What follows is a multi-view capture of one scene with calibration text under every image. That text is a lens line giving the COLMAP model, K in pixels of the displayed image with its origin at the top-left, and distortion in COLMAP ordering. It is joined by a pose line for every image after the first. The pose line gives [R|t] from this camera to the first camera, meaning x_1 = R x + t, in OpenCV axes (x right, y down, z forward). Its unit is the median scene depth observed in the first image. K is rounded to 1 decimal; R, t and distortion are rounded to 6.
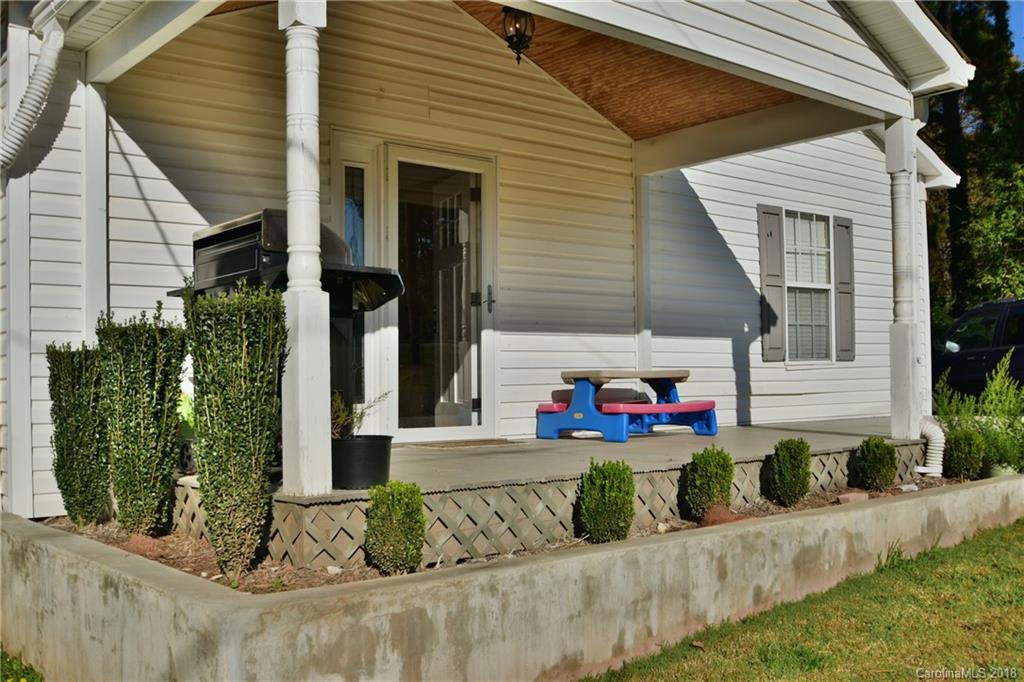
lens RADIAL K [[1028.8, 0, 485.2], [0, 1028.8, 369.3], [0, 0, 1]] dist [-0.082032, 0.023442]
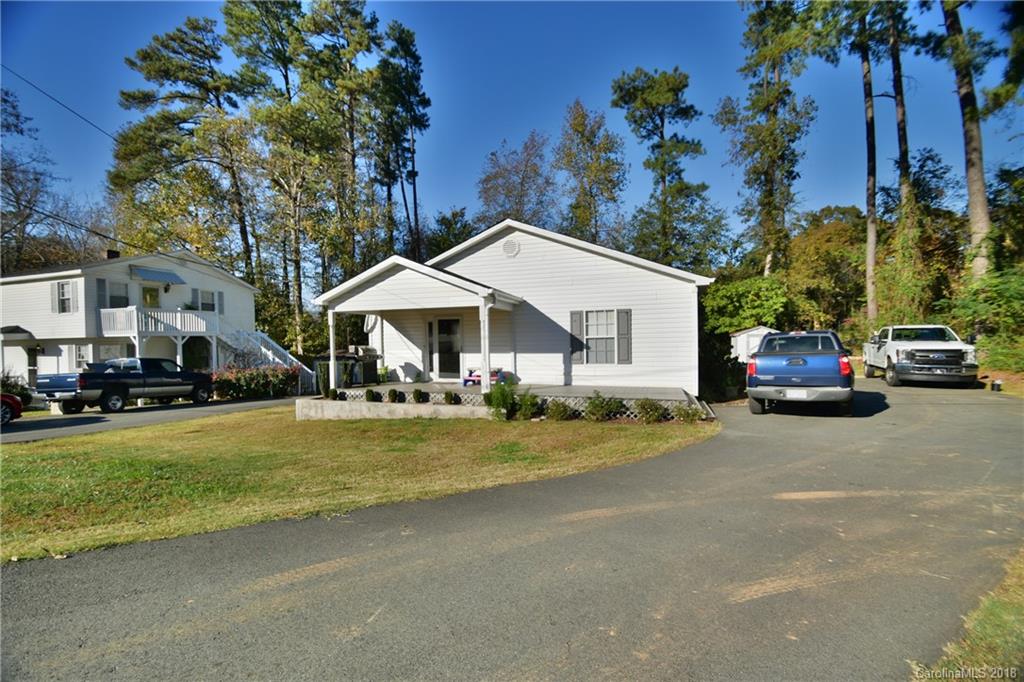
lens RADIAL K [[448.4, 0, 497.5], [0, 448.4, 356.5], [0, 0, 1]] dist [0.001581, -0.011187]
pose [[0.518693, 0.041205, -0.853967, 2.167441], [0.018715, 0.998051, 0.059525, -0.190118], [0.854756, -0.046857, 0.516911, 0.238950]]
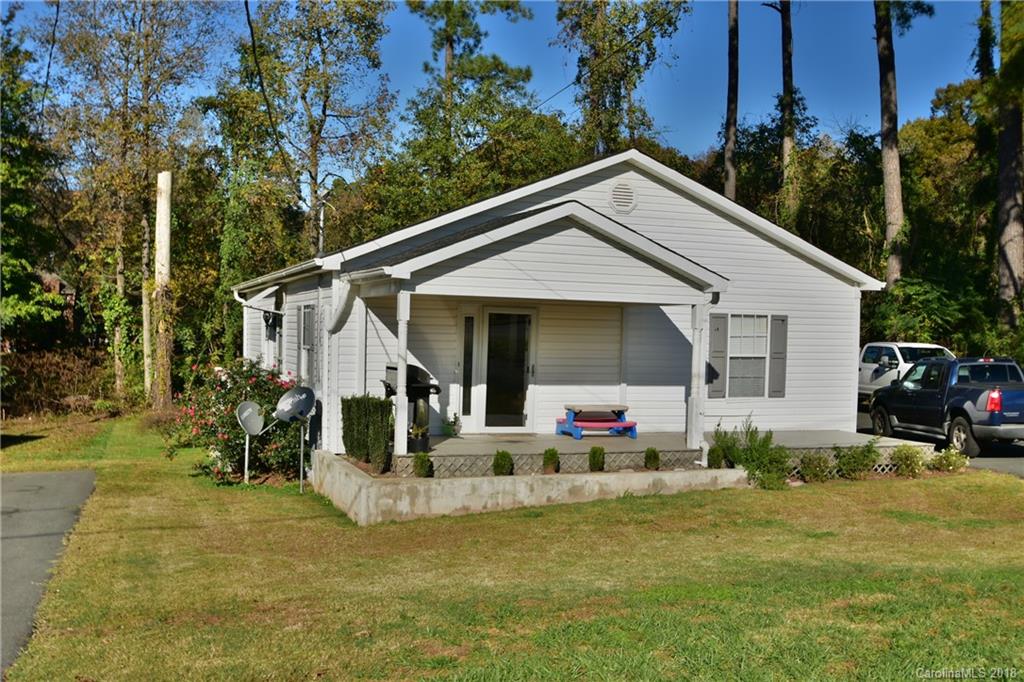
lens RADIAL K [[1028.8, 0, 485.2], [0, 1028.8, 369.3], [0, 0, 1]] dist [-0.082032, 0.023442]
pose [[0.942610, 0.052573, -0.329730, 0.852329], [-0.035187, 0.997668, 0.058481, -0.262646], [0.332035, -0.043522, 0.942262, -1.511651]]
